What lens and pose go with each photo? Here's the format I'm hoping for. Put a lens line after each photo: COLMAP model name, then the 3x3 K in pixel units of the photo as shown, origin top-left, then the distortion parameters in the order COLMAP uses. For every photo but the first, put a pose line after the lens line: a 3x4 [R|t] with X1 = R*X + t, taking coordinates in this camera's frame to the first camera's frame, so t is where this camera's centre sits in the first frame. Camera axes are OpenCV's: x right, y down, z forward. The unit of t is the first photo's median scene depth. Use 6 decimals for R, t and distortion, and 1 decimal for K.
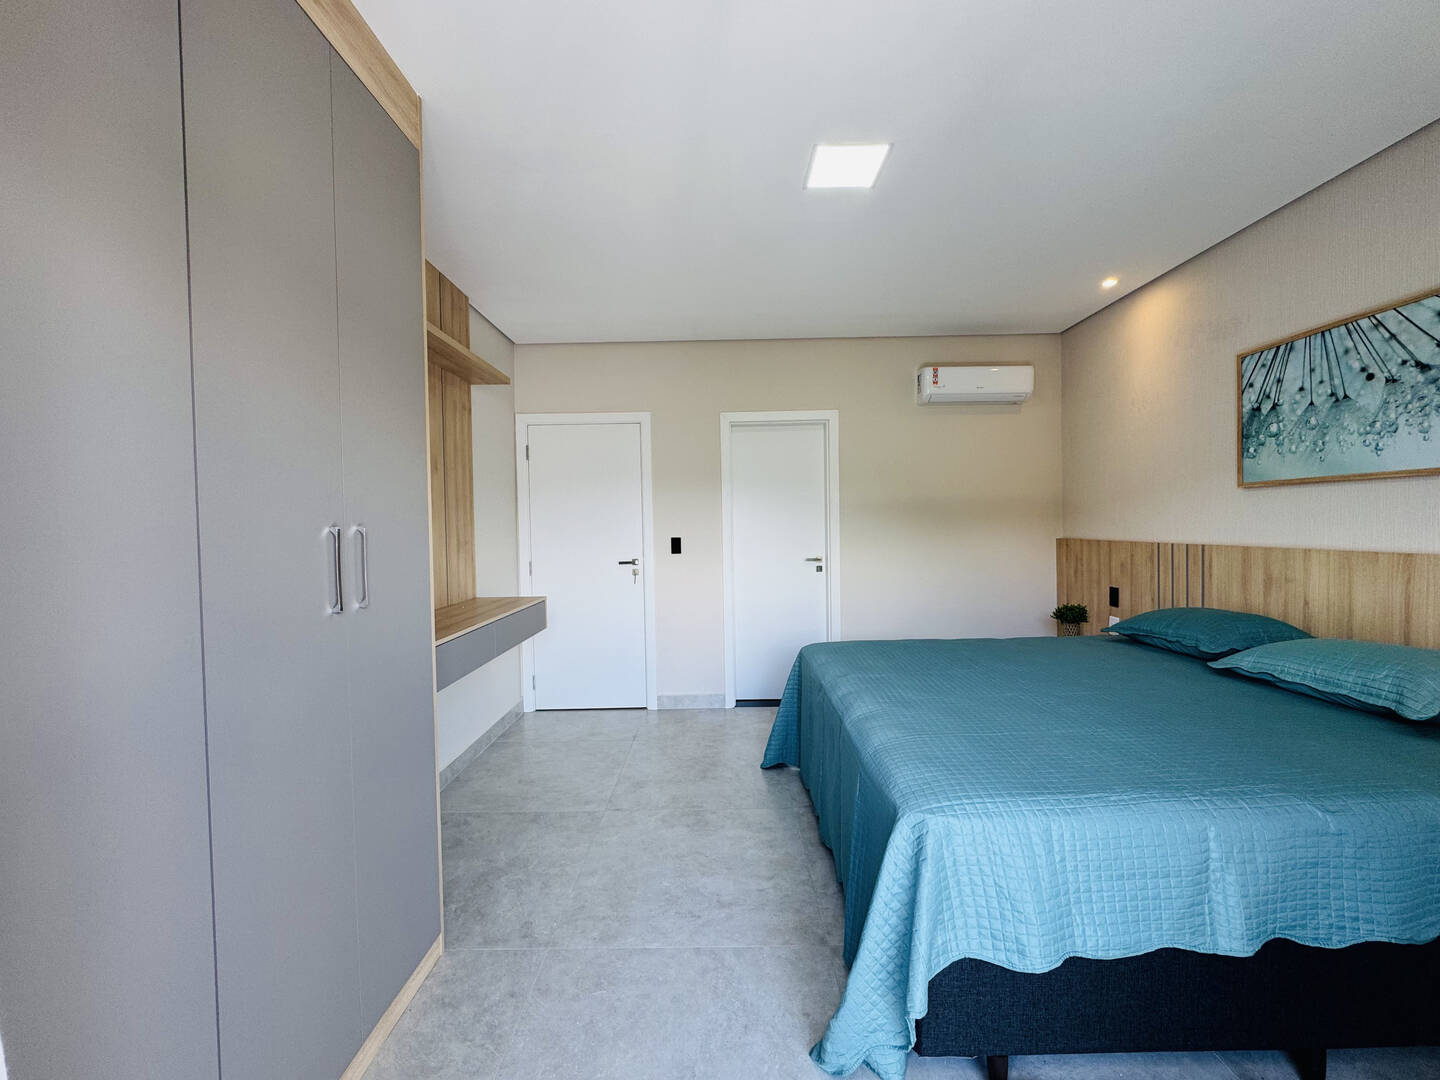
lens RADIAL K [[578.0, 0, 721.4], [0, 578.0, 541.0], [0, 0, 1]] dist [-0.006997, 0.001423]
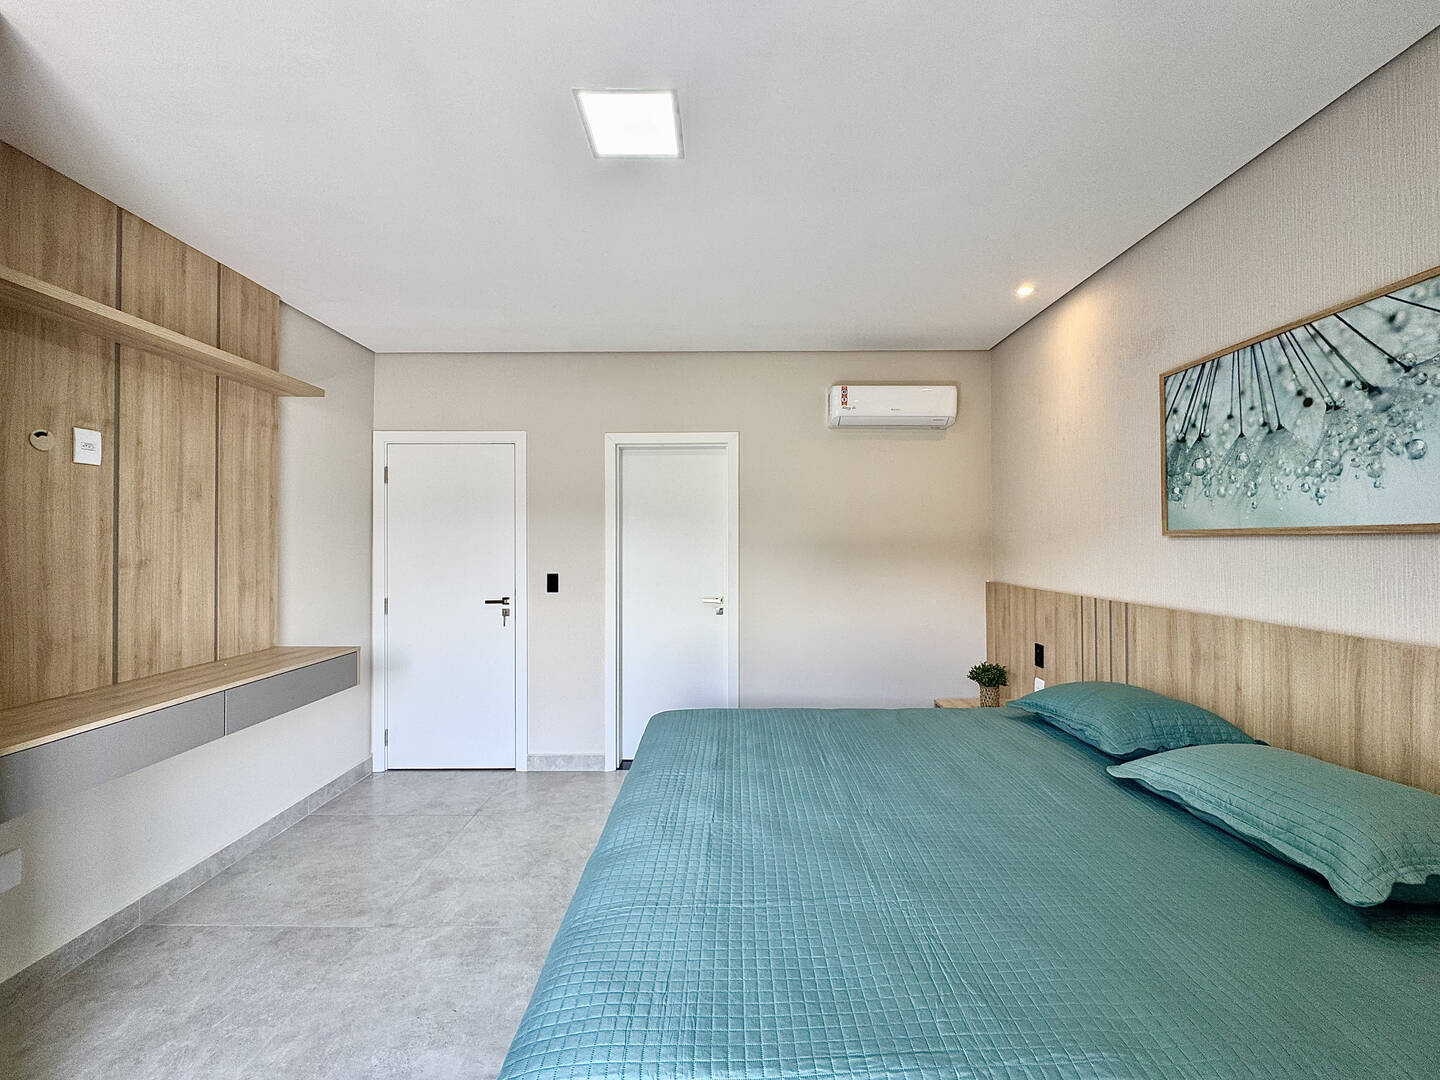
lens RADIAL K [[578.0, 0, 722.3], [0, 578.0, 540.8], [0, 0, 1]] dist [-0.006997, 0.001423]
pose [[0.999863, 0.016463, 0.001741, 0.284041], [-0.016399, 0.999349, -0.032139, -0.051236], [-0.002269, 0.032106, 0.999482, 0.194498]]
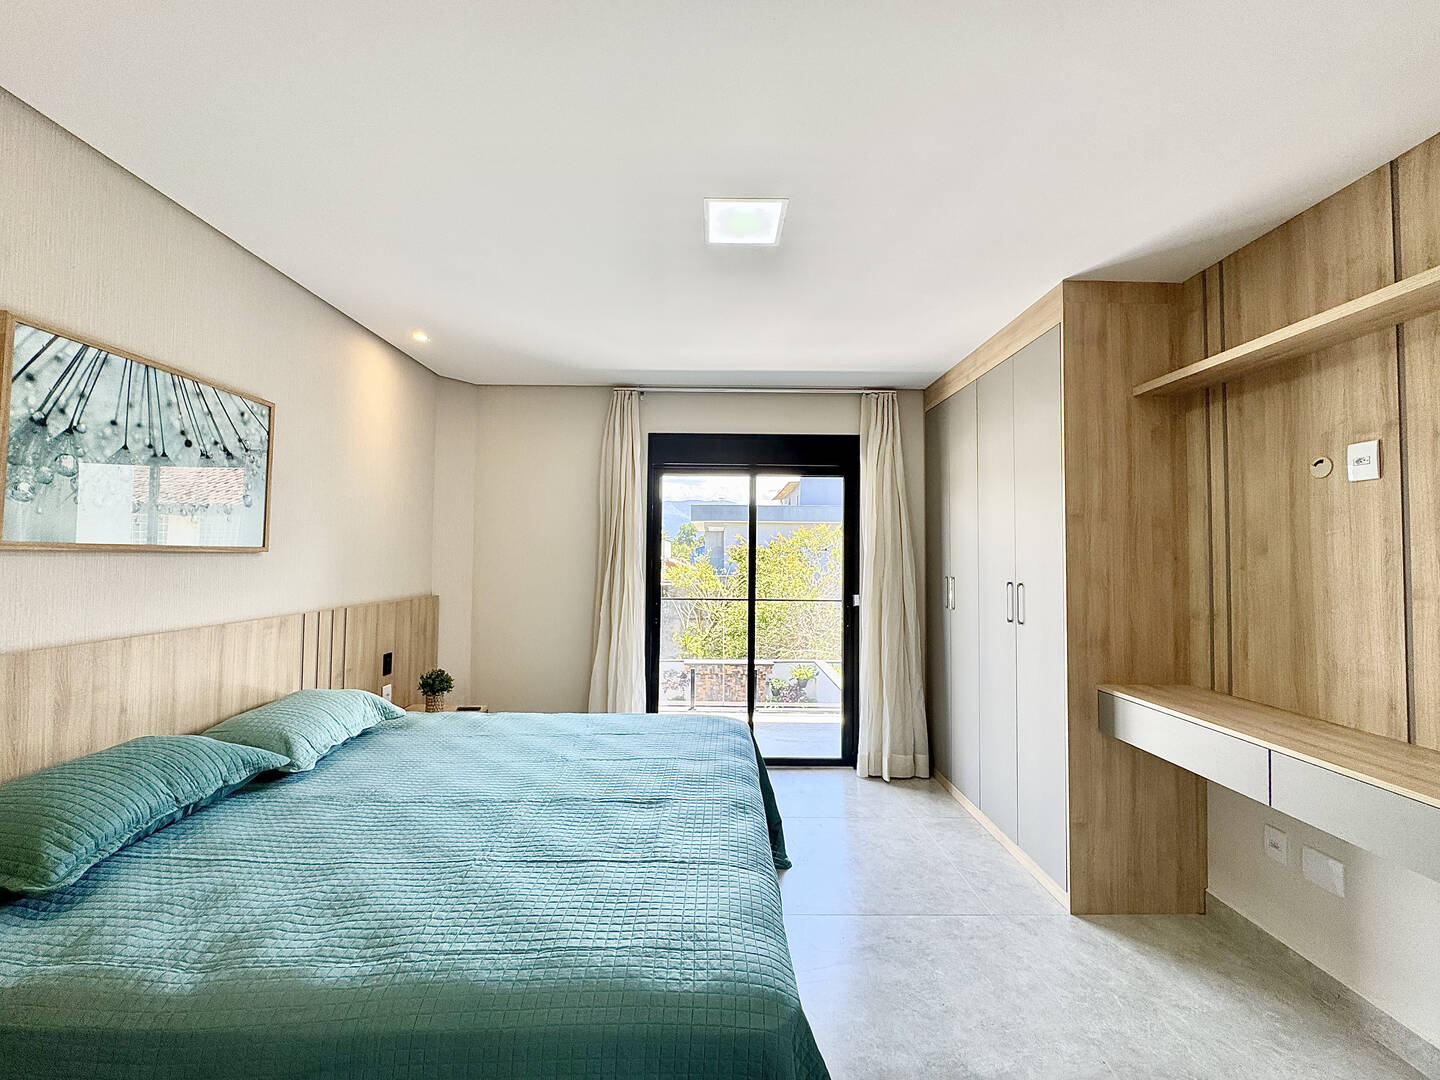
lens RADIAL K [[578.0, 0, 720.8], [0, 578.0, 539.0], [0, 0, 1]] dist [-0.006997, 0.001423]
pose [[-0.999877, 0.009402, -0.012539, 0.223550], [0.009417, 0.999955, -0.001121, -0.098927], [0.012528, -0.001239, -0.999921, 1.608326]]
